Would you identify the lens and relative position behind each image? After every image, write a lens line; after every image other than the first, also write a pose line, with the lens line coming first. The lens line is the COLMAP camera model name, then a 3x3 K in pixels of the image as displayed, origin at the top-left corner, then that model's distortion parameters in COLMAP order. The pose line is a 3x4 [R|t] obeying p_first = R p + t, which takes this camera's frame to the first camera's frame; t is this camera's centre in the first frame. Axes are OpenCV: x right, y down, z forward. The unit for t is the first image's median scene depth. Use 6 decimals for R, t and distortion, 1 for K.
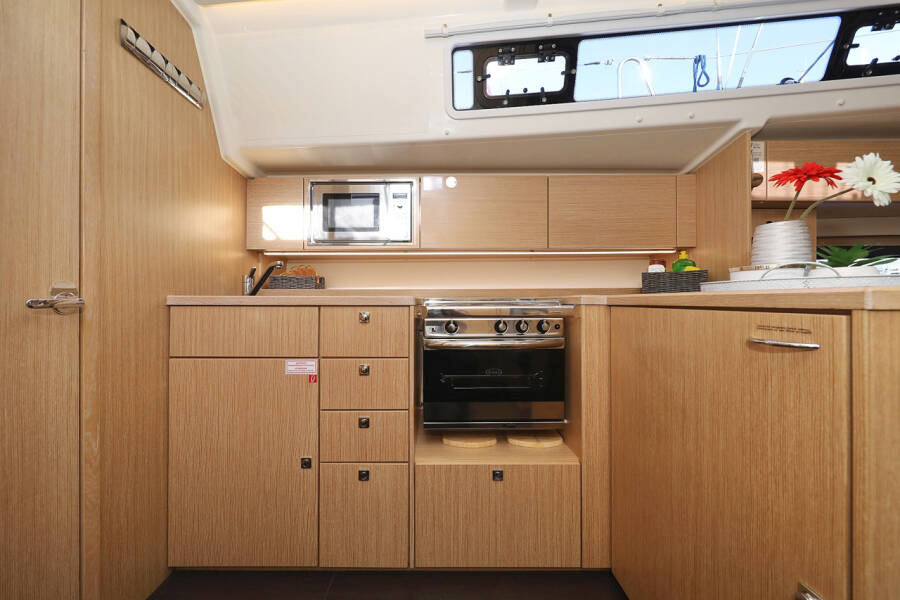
lens RADIAL K [[316.8, 0, 425.6], [0, 316.8, 321.3], [0, 0, 1]] dist [0.001256, 0.000107]
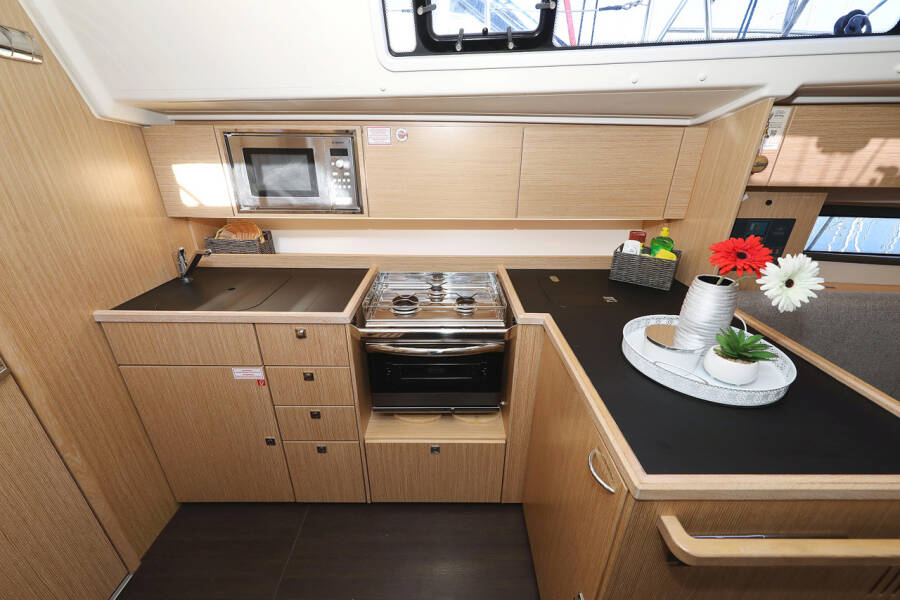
lens RADIAL K [[359.5, 0, 450.0], [0, 359.5, 300.0], [0, 0, 1]] dist [0.003539, 0.000267]
pose [[0.999909, 0.008933, 0.010121, 0.232012], [-0.012301, 0.911709, 0.410652, -0.507090], [-0.005559, -0.410739, 0.911736, 0.003150]]
